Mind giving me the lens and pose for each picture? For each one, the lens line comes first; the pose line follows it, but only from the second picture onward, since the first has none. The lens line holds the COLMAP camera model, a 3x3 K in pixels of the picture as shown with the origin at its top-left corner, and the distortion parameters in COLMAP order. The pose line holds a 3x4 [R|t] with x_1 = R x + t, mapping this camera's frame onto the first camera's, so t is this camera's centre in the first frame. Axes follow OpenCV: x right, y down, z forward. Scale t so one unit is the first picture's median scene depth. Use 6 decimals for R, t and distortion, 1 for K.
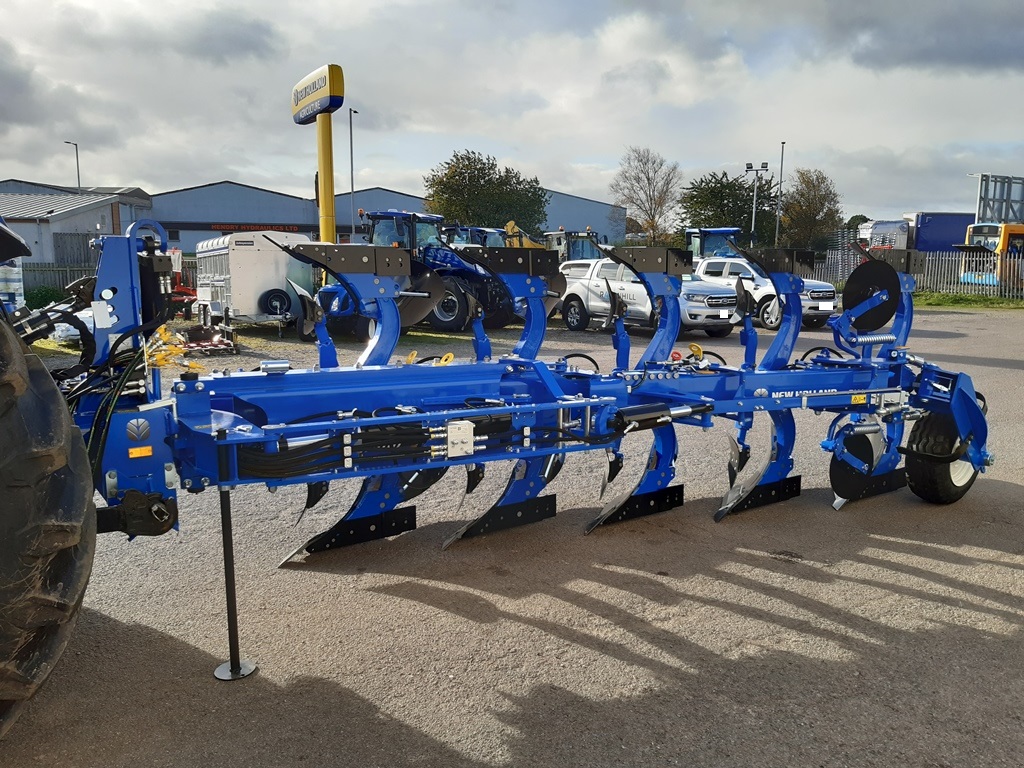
lens RADIAL K [[794.5, 0, 510.0], [0, 794.5, 377.4], [0, 0, 1]] dist [0.052007, -0.096417]
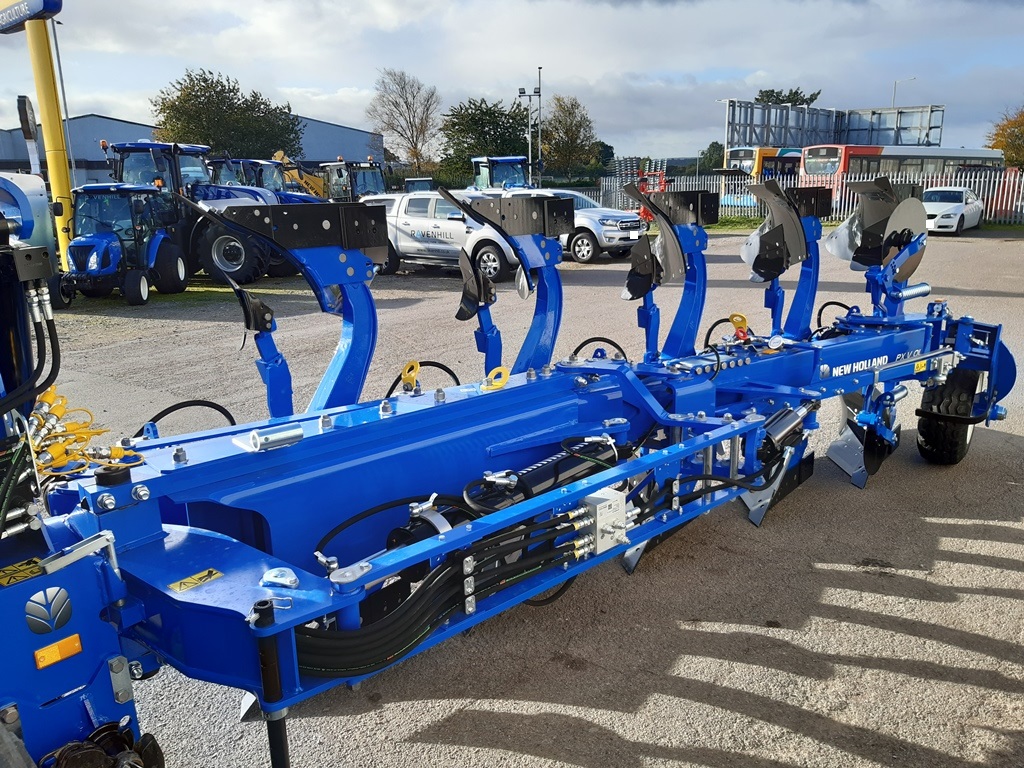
lens RADIAL K [[794.5, 0, 502.0], [0, 794.5, 374.8], [0, 0, 1]] dist [0.052007, -0.096417]
pose [[0.952696, -0.095417, 0.288558, -0.069484], [0.071360, 0.993125, 0.092795, -0.022396], [-0.295429, -0.067814, 0.952955, 0.097273]]
